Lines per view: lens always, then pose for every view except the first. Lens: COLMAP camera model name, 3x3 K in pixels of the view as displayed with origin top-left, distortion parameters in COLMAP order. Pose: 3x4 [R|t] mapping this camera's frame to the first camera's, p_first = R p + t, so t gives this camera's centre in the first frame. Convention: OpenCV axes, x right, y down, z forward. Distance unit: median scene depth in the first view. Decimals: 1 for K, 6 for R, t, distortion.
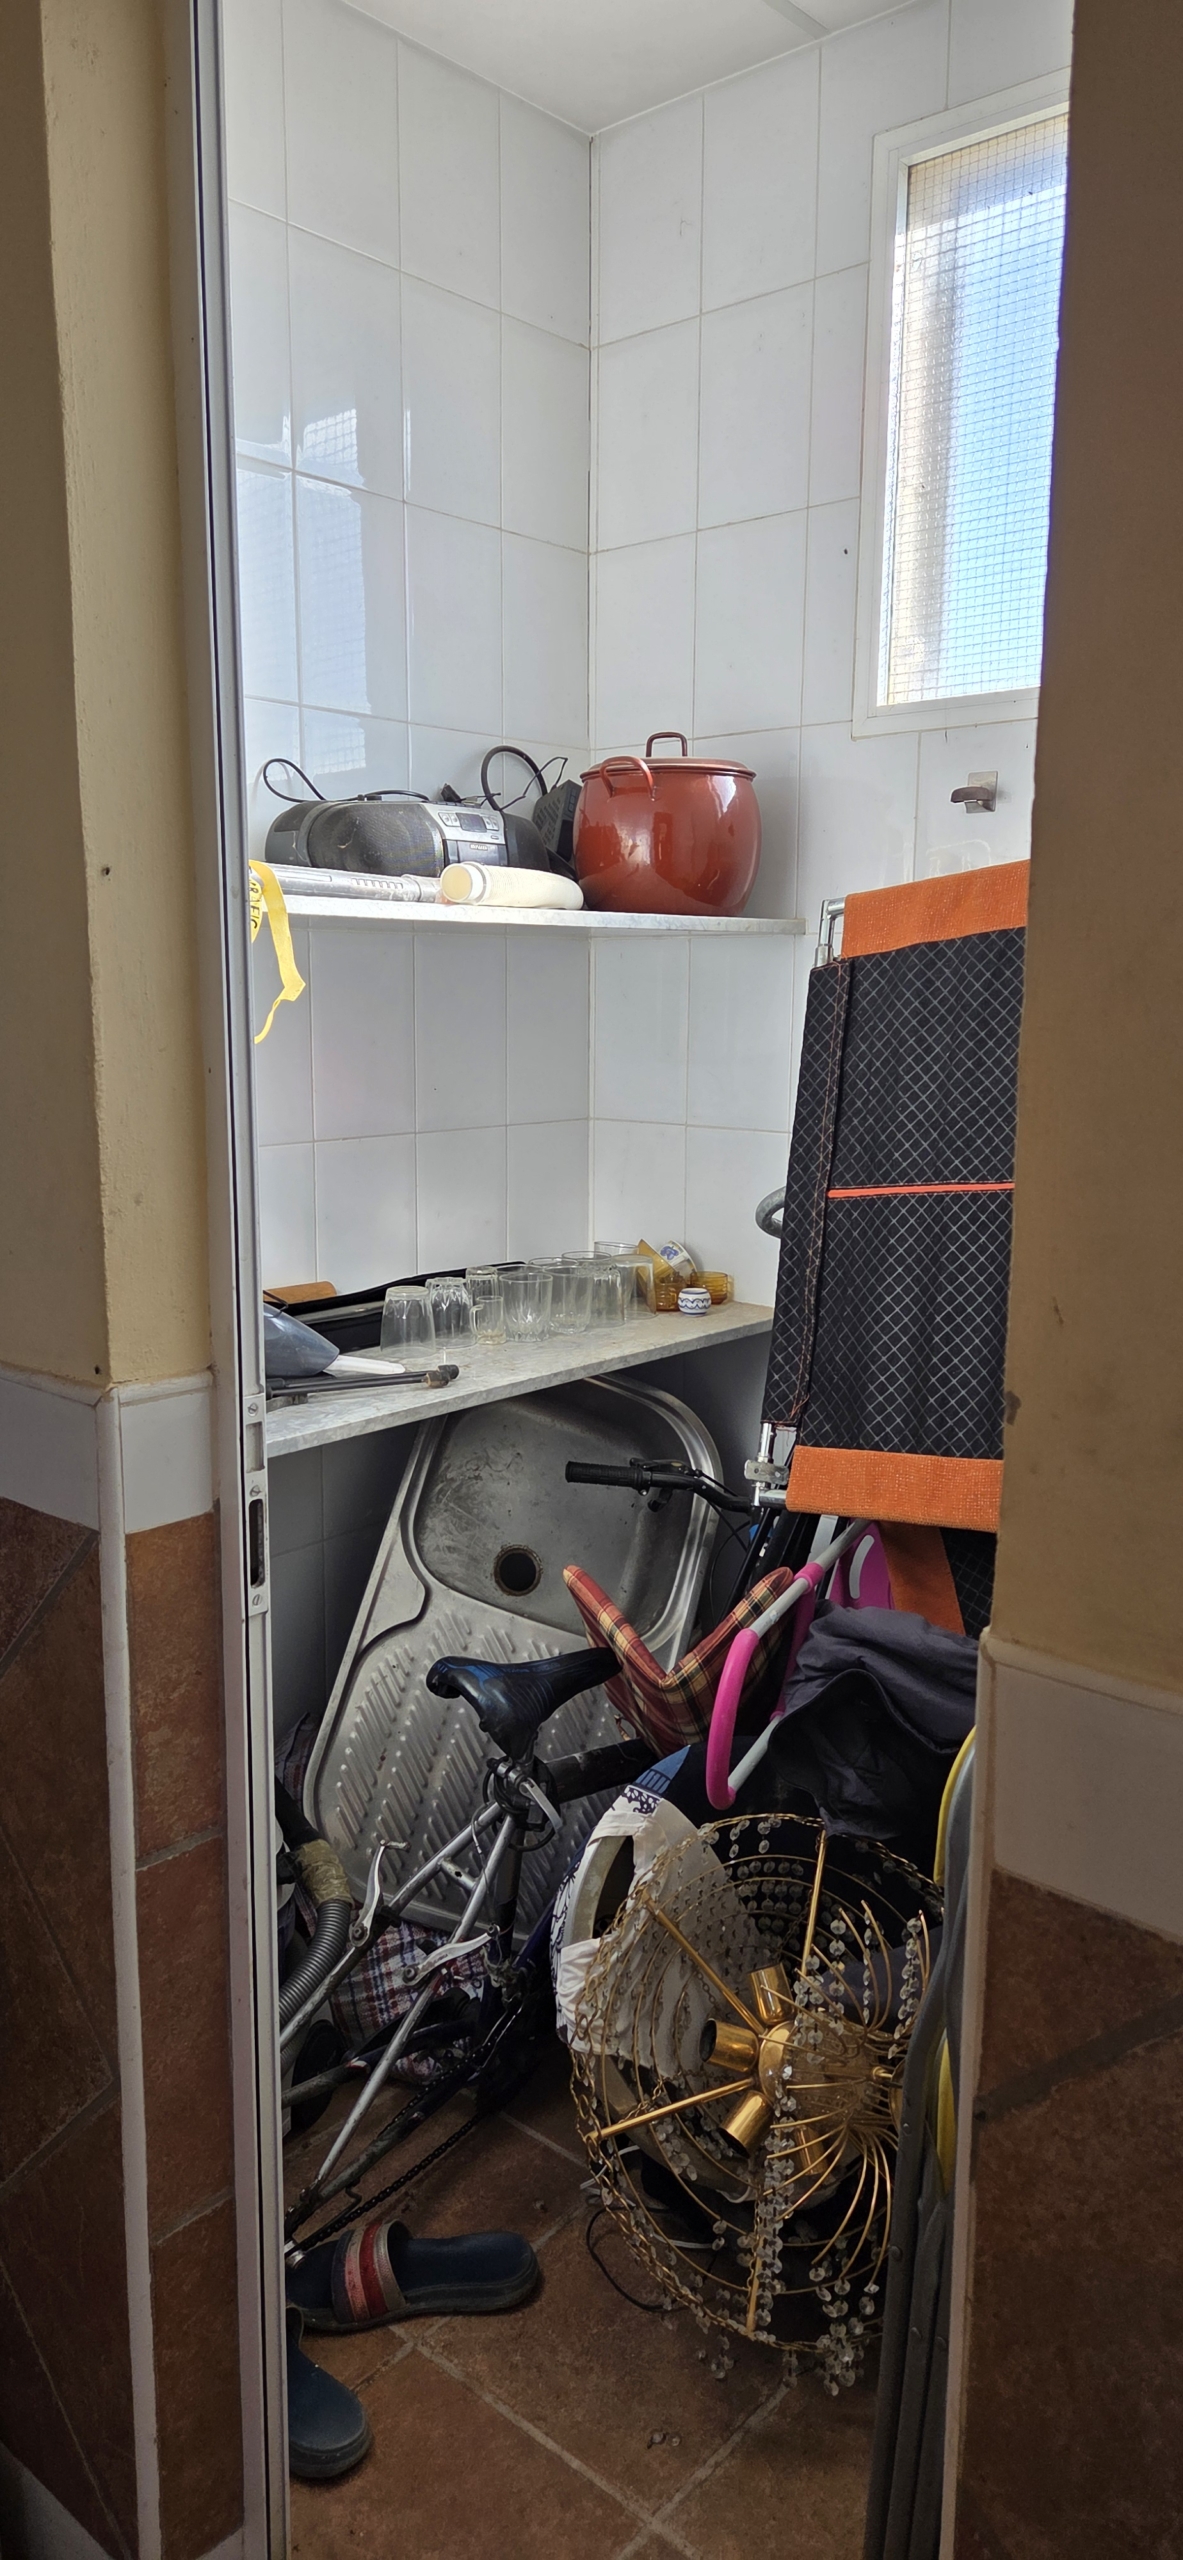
lens RADIAL K [[1708.2, 0, 550.7], [0, 1708.2, 1254.3], [0, 0, 1]] dist [0.095438, -0.087741]
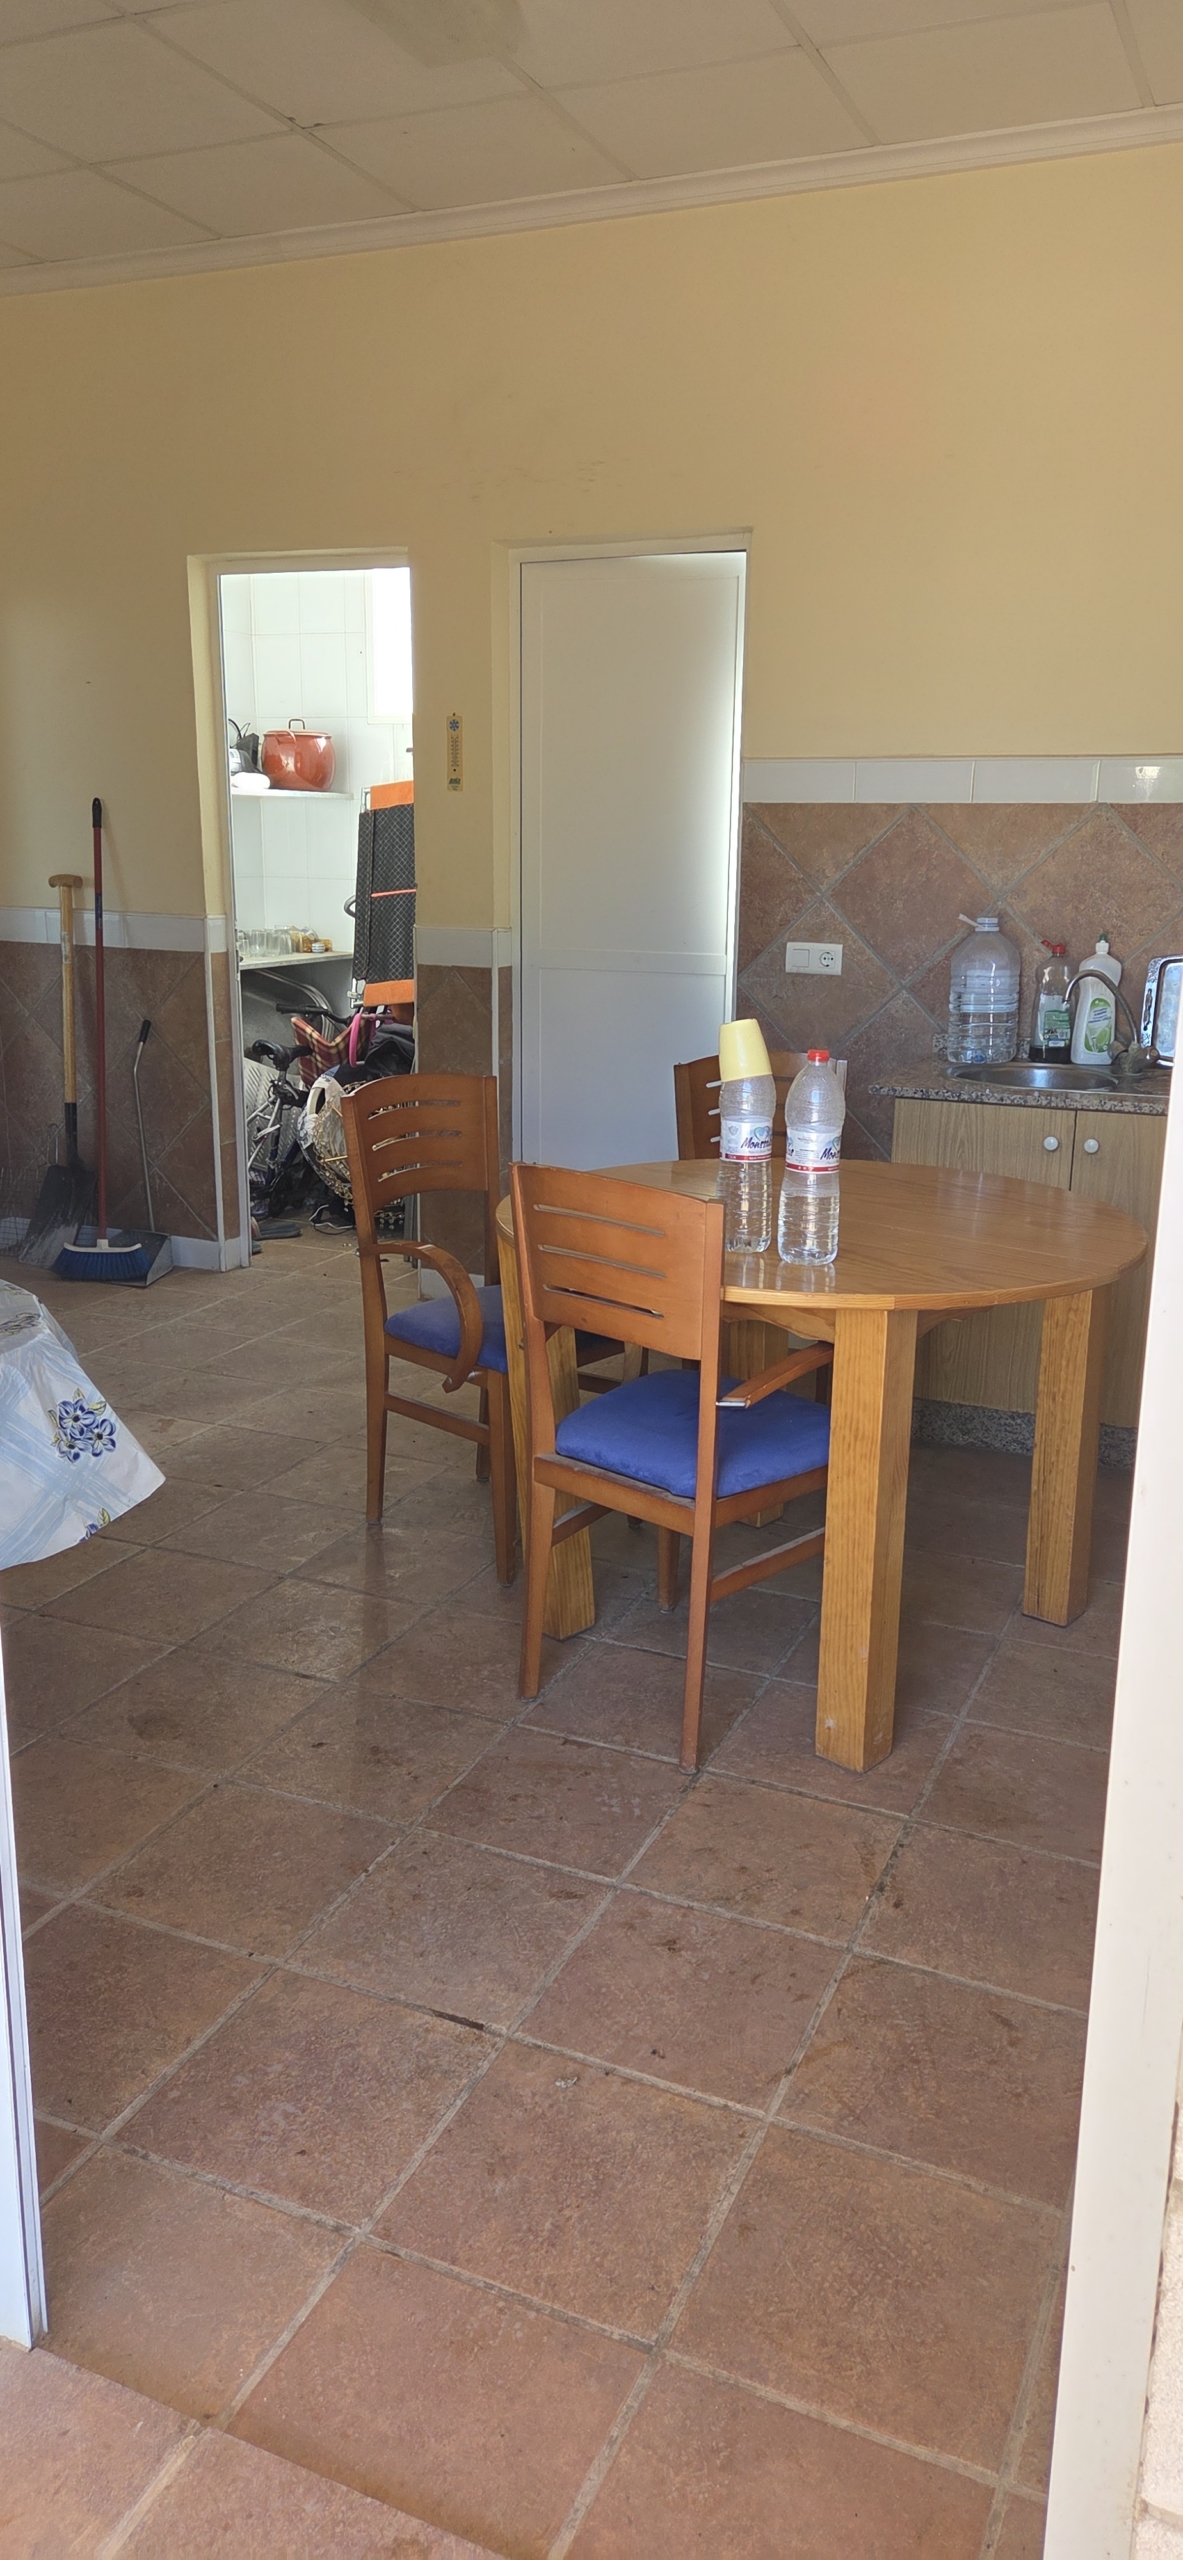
lens RADIAL K [[1708.2, 0, 550.7], [0, 1708.2, 1254.3], [0, 0, 1]] dist [0.095438, -0.087741]
pose [[0.955229, -0.062475, 0.289197, -0.392414], [0.040117, 0.995774, 0.082609, 0.317546], [-0.293136, -0.067309, 0.953698, -1.741378]]
